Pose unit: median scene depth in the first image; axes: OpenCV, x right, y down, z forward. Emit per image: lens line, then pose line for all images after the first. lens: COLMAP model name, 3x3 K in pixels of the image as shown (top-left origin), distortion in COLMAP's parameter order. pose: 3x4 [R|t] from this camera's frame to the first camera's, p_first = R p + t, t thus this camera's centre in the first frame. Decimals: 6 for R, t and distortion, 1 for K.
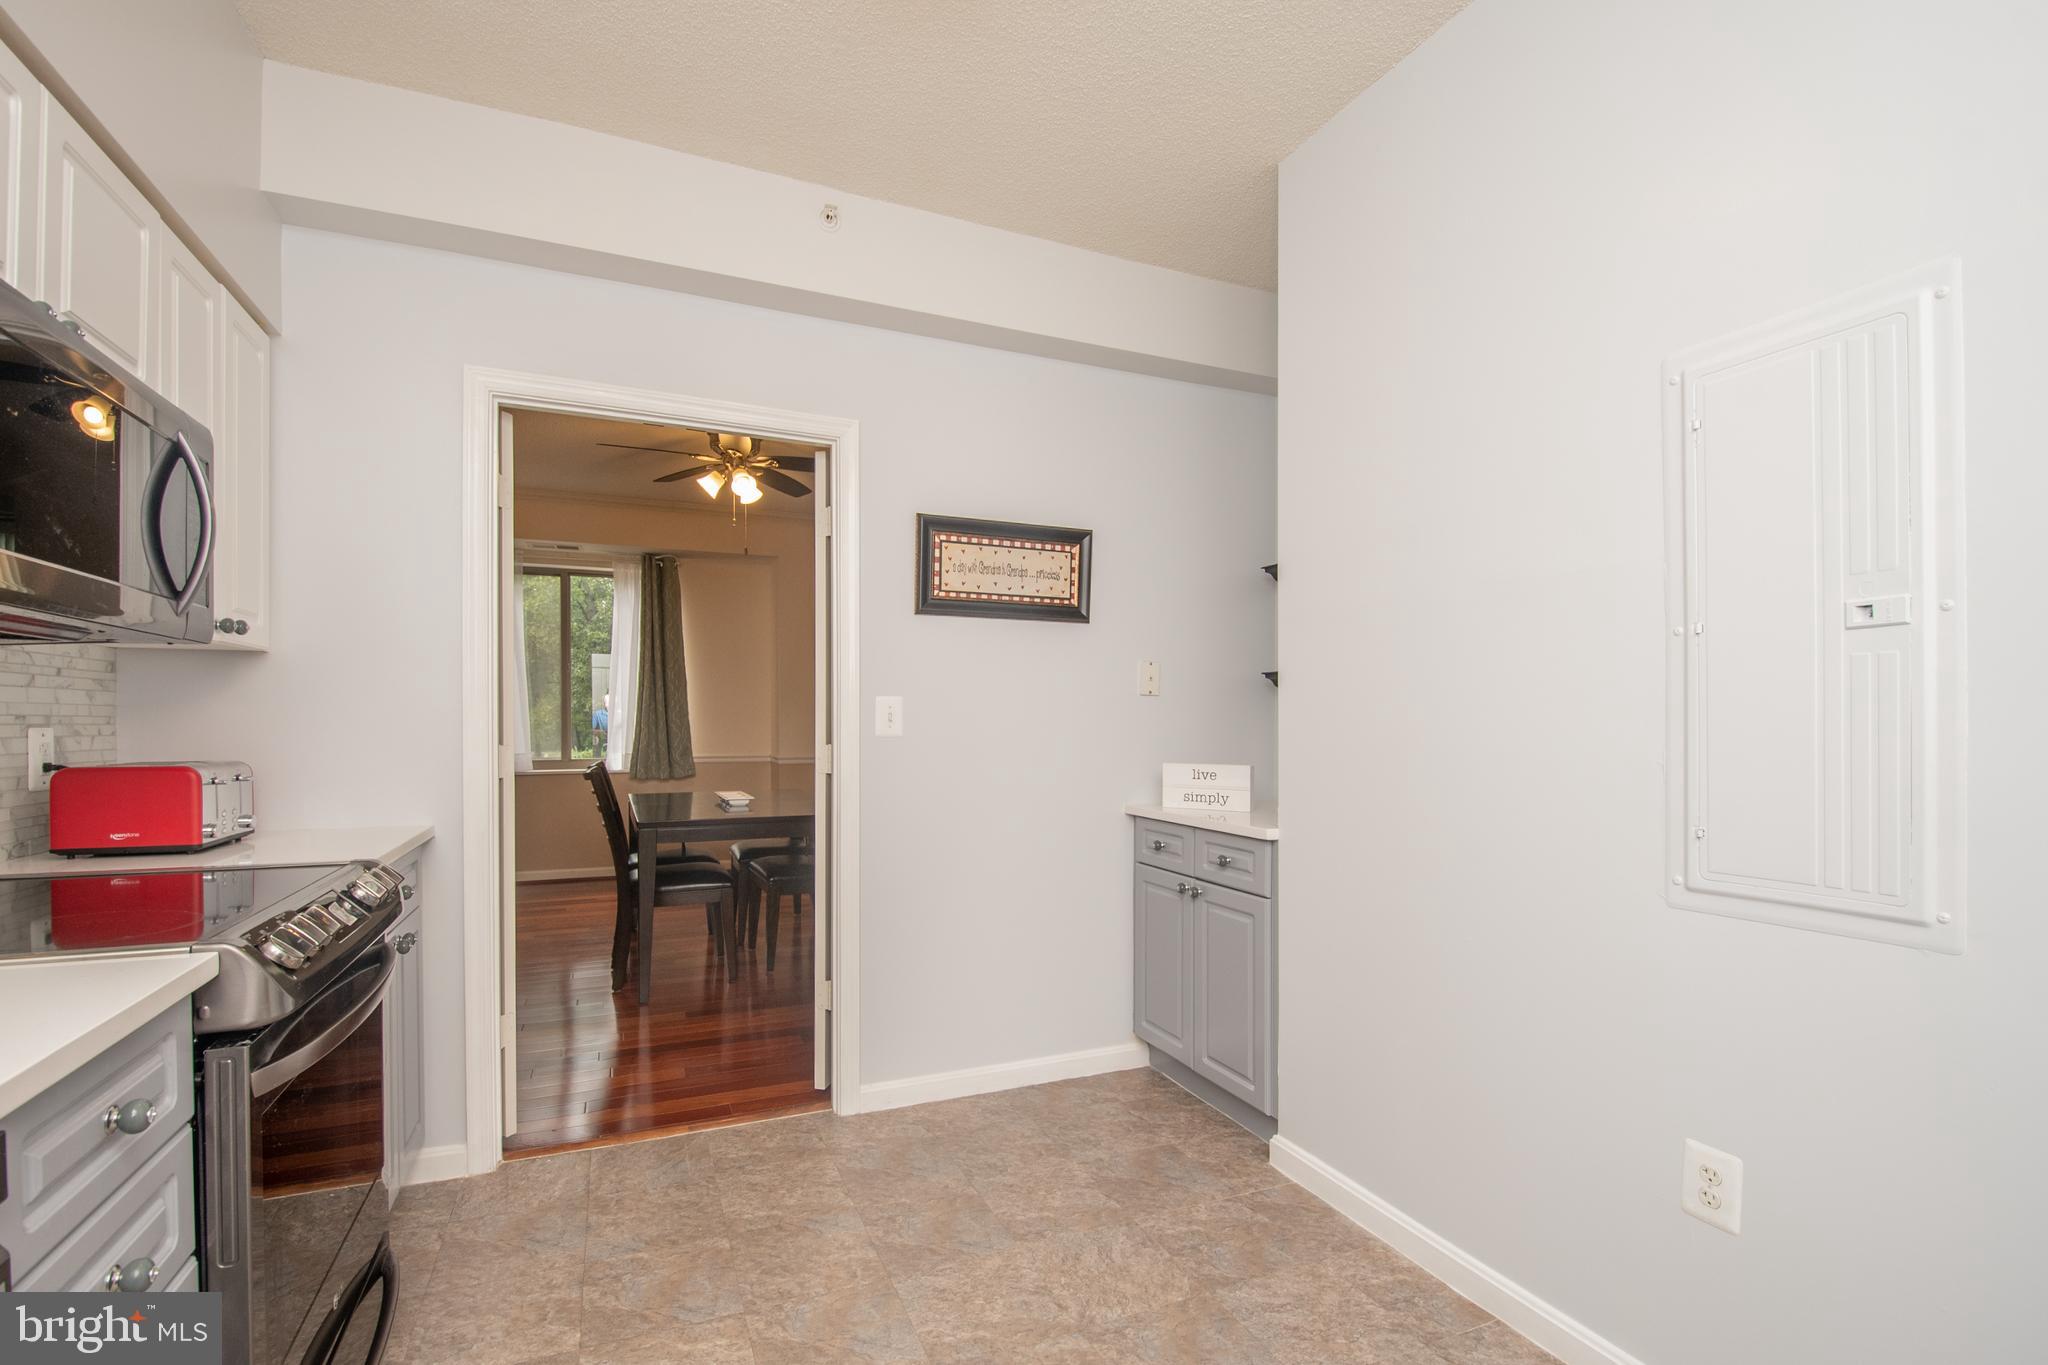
lens RADIAL K [[909.0, 0, 1003.0], [0, 909.0, 738.9], [0, 0, 1]] dist [-0.001735, -0.001282]
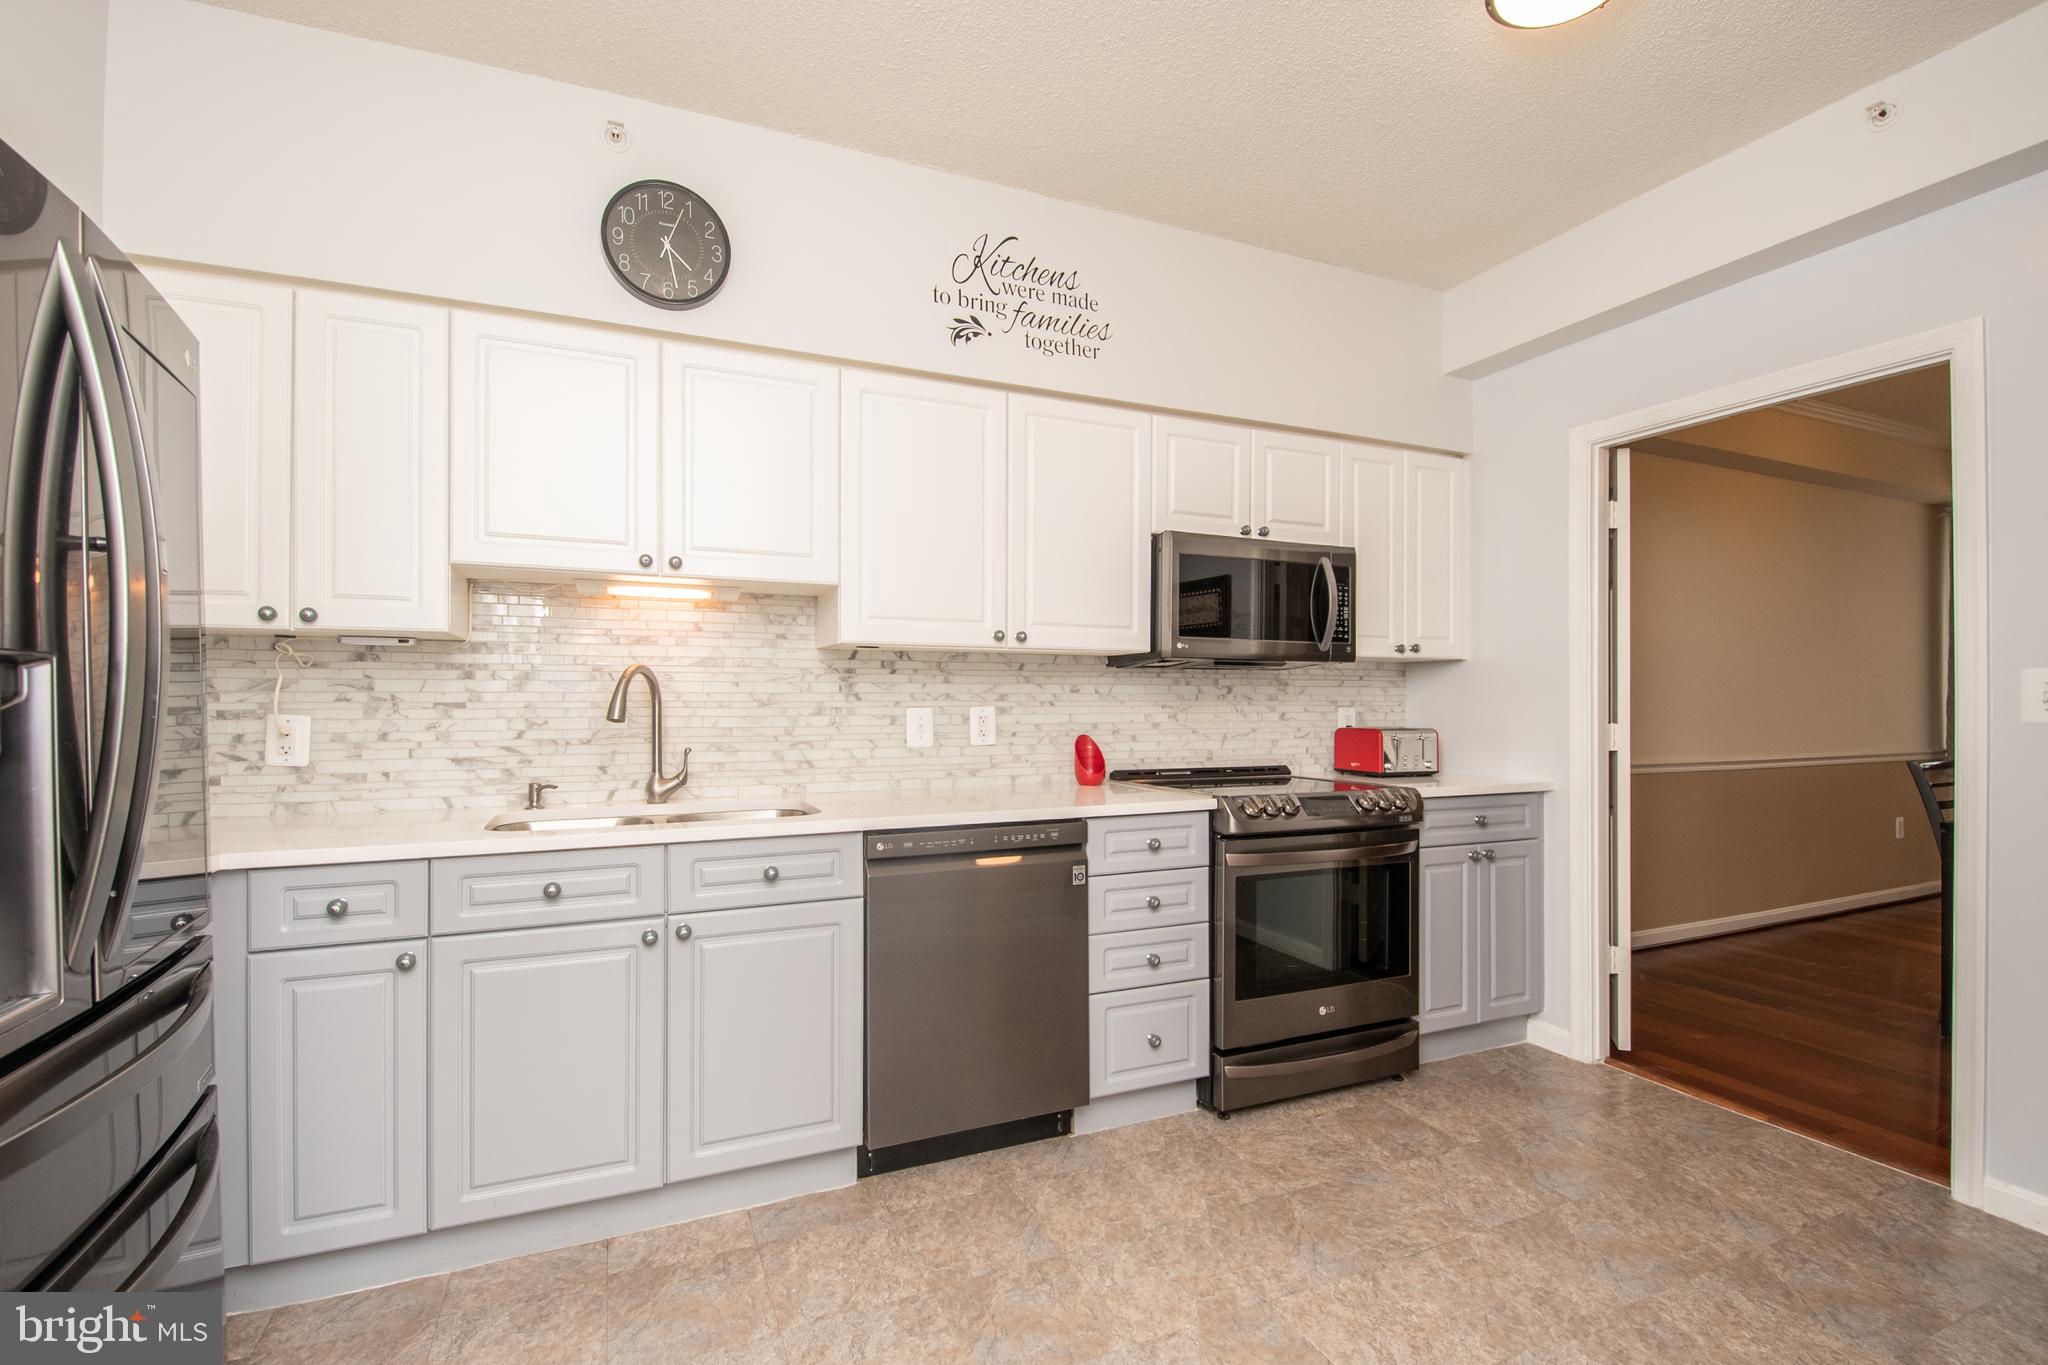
lens RADIAL K [[909.0, 0, 1018.5], [0, 909.0, 700.2], [0, 0, 1]] dist [-0.001735, -0.001282]
pose [[0.020881, -0.012514, -0.999704, 0.779959], [-0.019394, 0.999728, -0.012919, 0.009914], [0.999594, 0.019658, 0.020632, 0.214597]]
